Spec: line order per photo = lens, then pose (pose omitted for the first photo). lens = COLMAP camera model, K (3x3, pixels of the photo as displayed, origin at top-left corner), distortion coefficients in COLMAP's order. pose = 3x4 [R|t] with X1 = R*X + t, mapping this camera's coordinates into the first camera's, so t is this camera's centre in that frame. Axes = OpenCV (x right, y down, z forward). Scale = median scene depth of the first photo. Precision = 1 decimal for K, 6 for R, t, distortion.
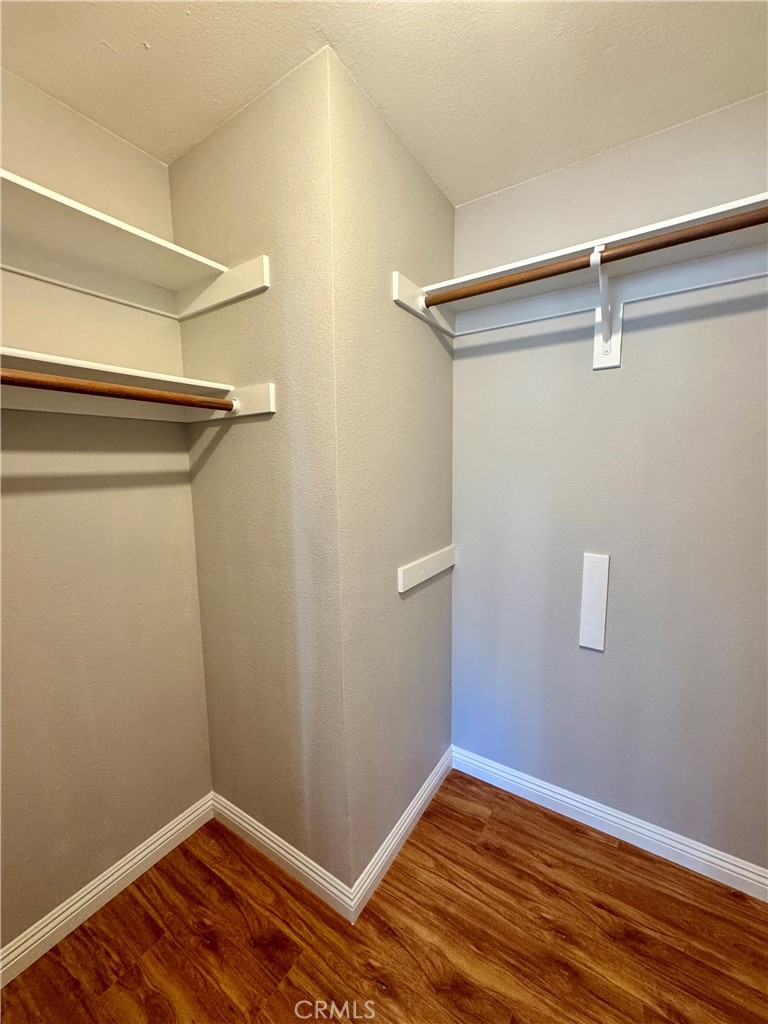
lens RADIAL K [[406.1, 0, 387.5], [0, 406.1, 512.7], [0, 0, 1]] dist [-0.002787, 0.000609]
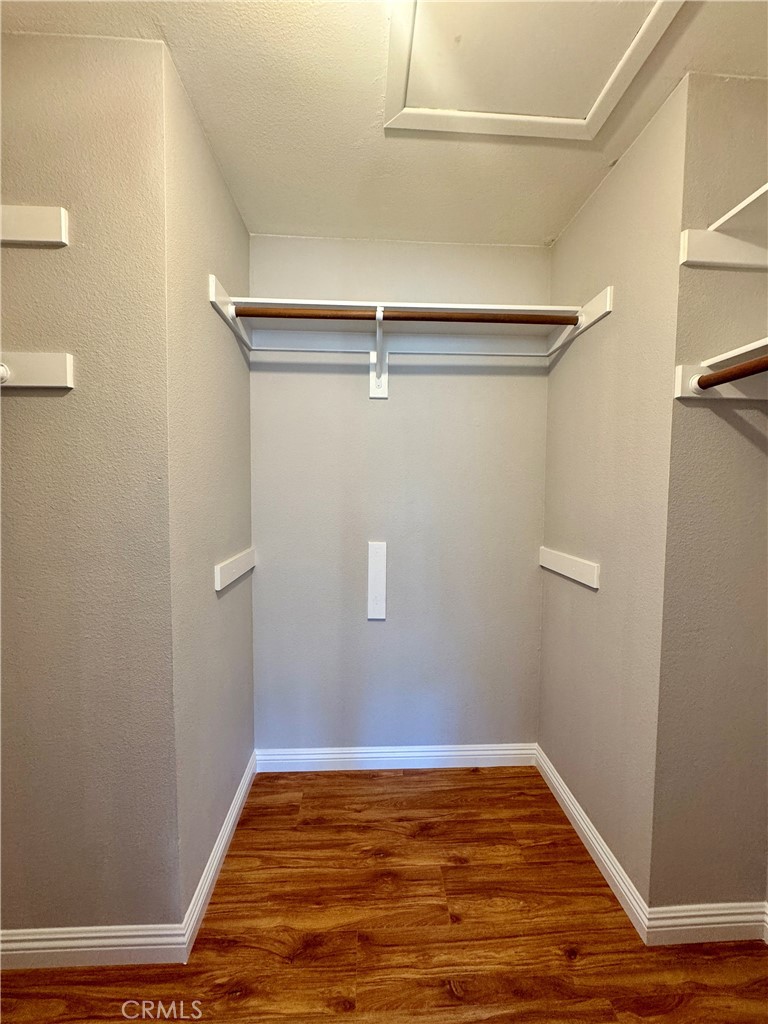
lens RADIAL K [[406.1, 0, 384.8], [0, 406.1, 511.9], [0, 0, 1]] dist [-0.002787, 0.000609]
pose [[0.812771, -0.010765, 0.582483, -0.223314], [0.050404, 0.997380, -0.051899, 0.082211], [-0.580398, 0.071542, 0.811184, -0.050744]]
